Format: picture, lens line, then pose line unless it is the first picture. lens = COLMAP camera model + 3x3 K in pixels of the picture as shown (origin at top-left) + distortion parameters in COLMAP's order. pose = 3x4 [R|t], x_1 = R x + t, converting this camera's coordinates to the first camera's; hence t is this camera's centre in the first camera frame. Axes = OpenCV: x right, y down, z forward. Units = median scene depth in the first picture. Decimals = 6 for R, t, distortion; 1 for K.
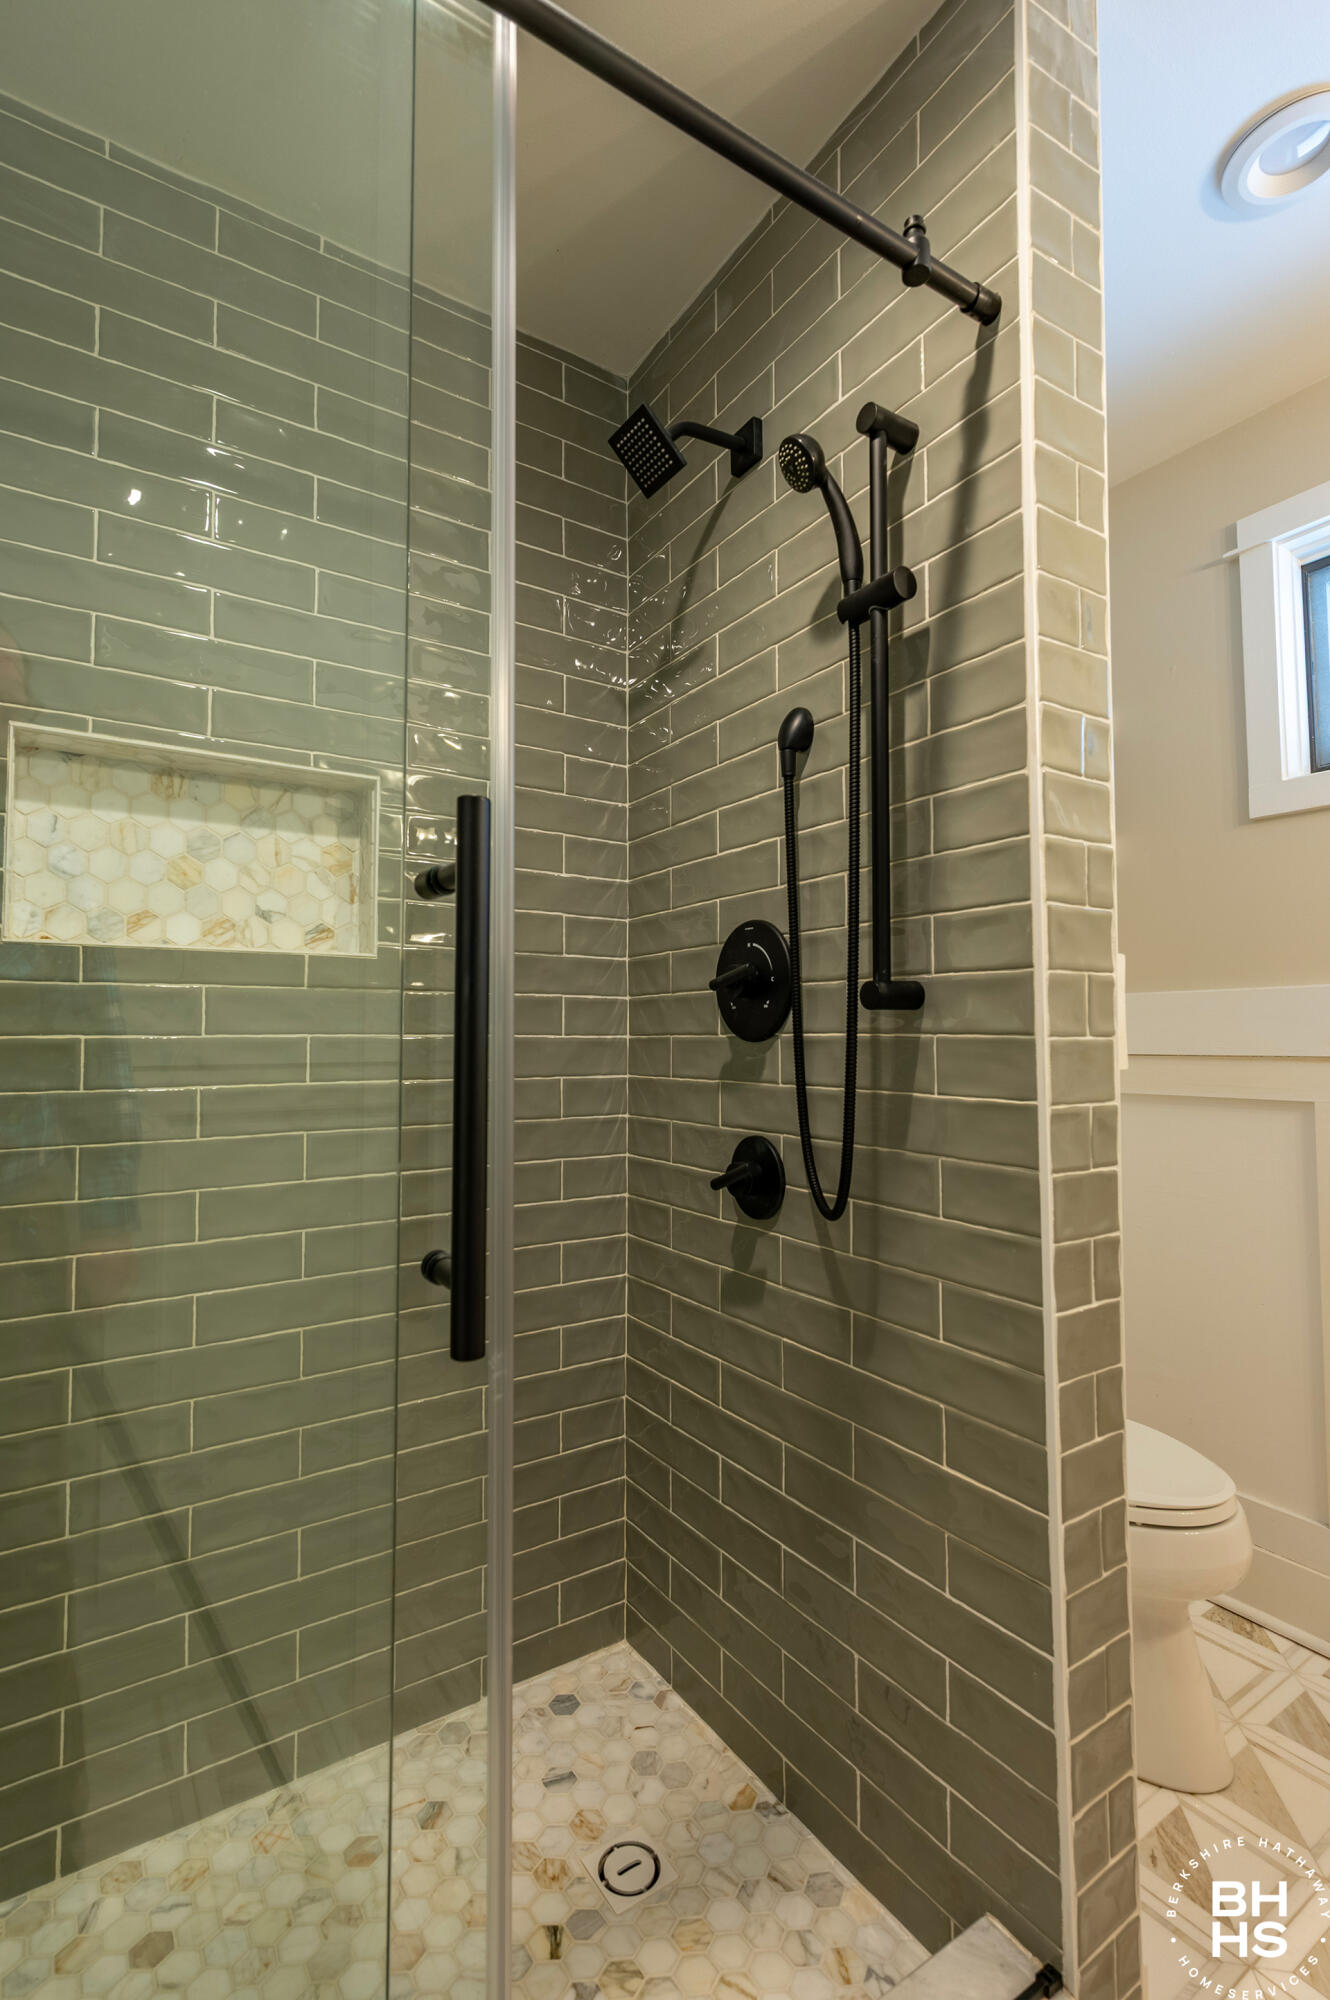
lens RADIAL K [[919.3, 0, 664.0], [0, 919.3, 993.8], [0, 0, 1]] dist [0.002466, -0.000448]
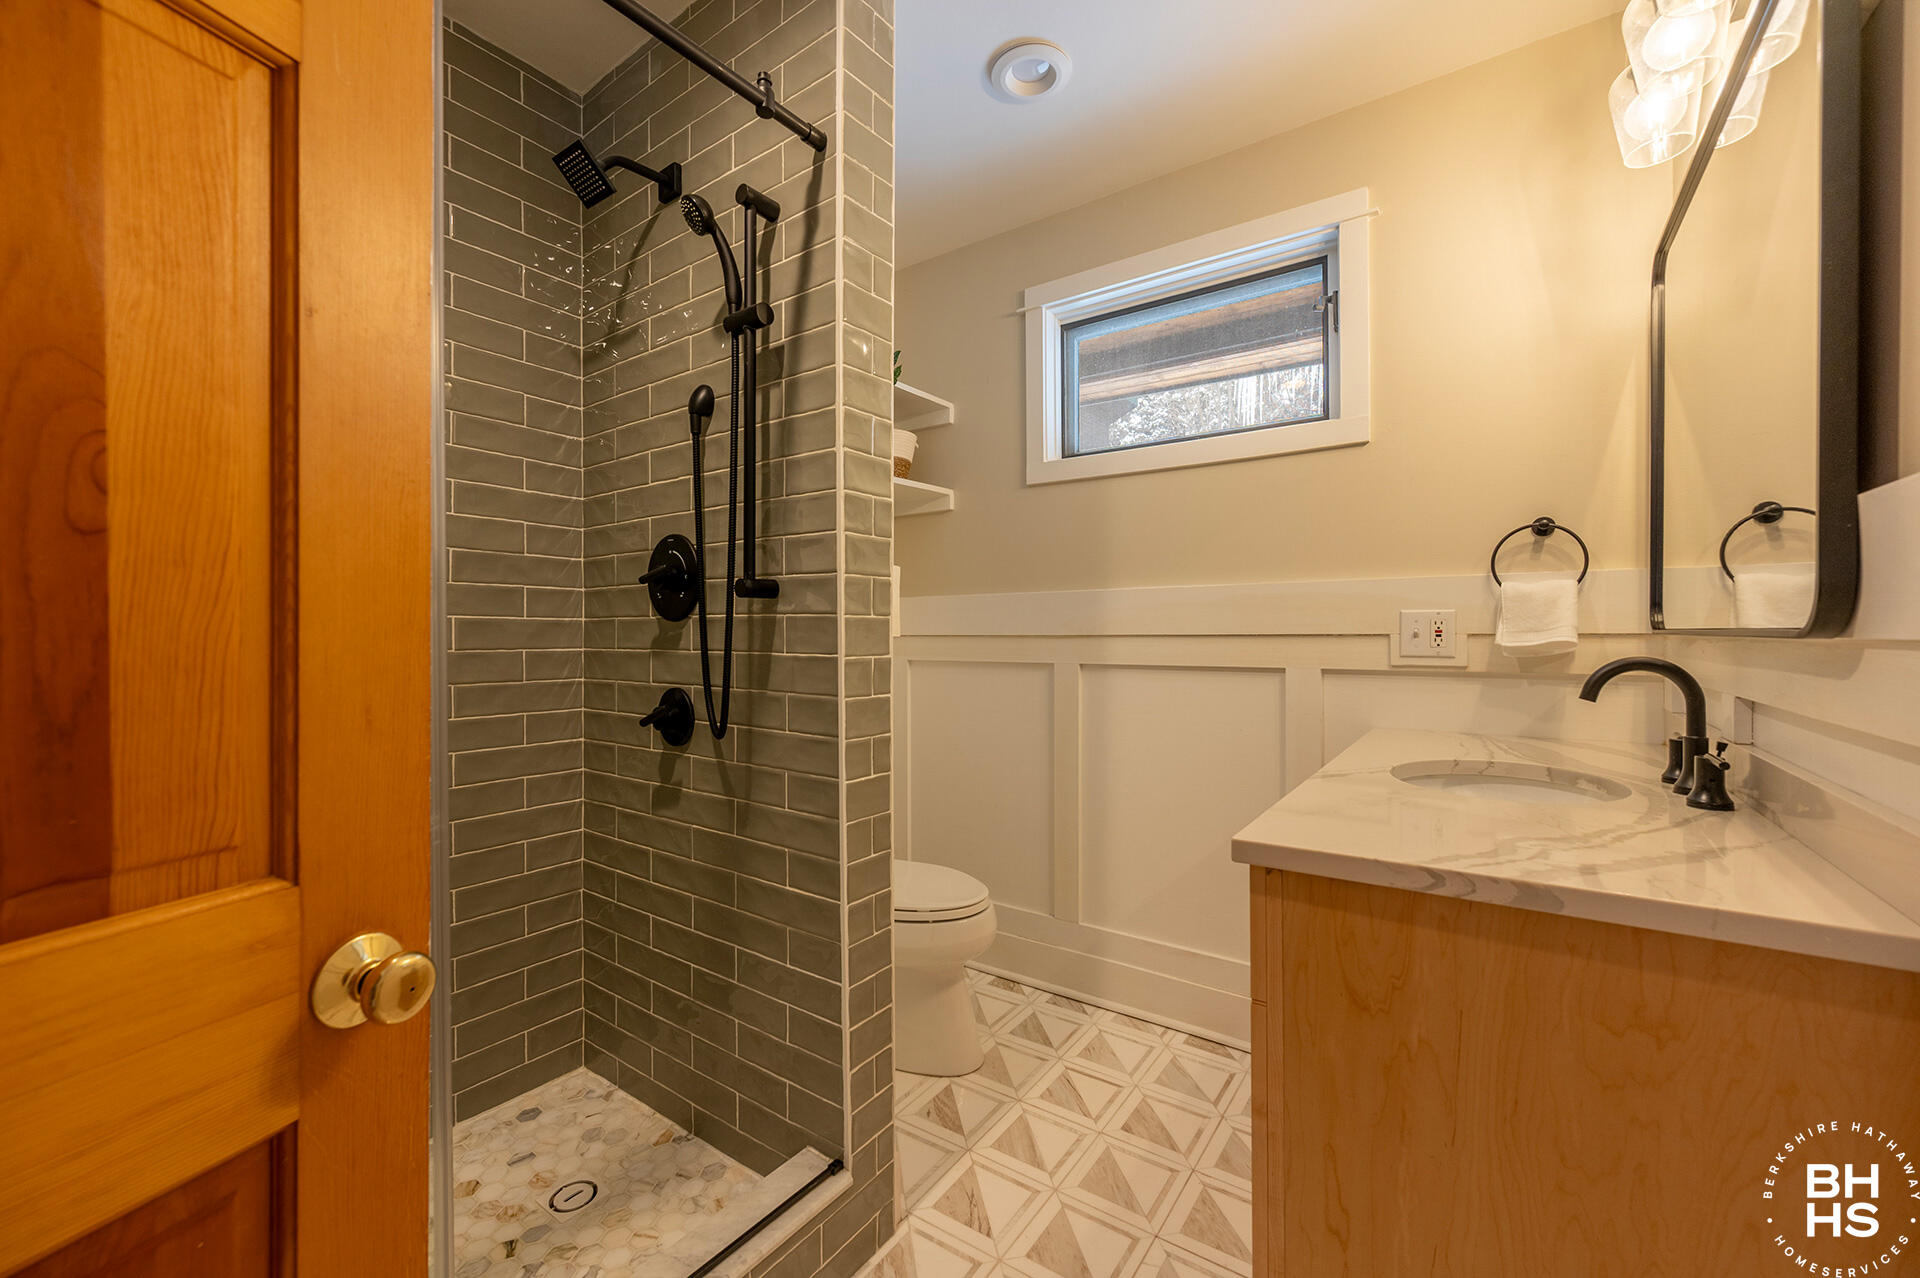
lens RADIAL K [[752.5, 0, 960.4], [0, 752.5, 638.4], [0, 0, 1]] dist [-0.001827, -0.000384]
pose [[0.932753, -0.000949, 0.360515, 0.101569], [-0.018560, 0.998544, 0.050648, 0.013361], [-0.360038, -0.053933, 0.931377, -0.253367]]
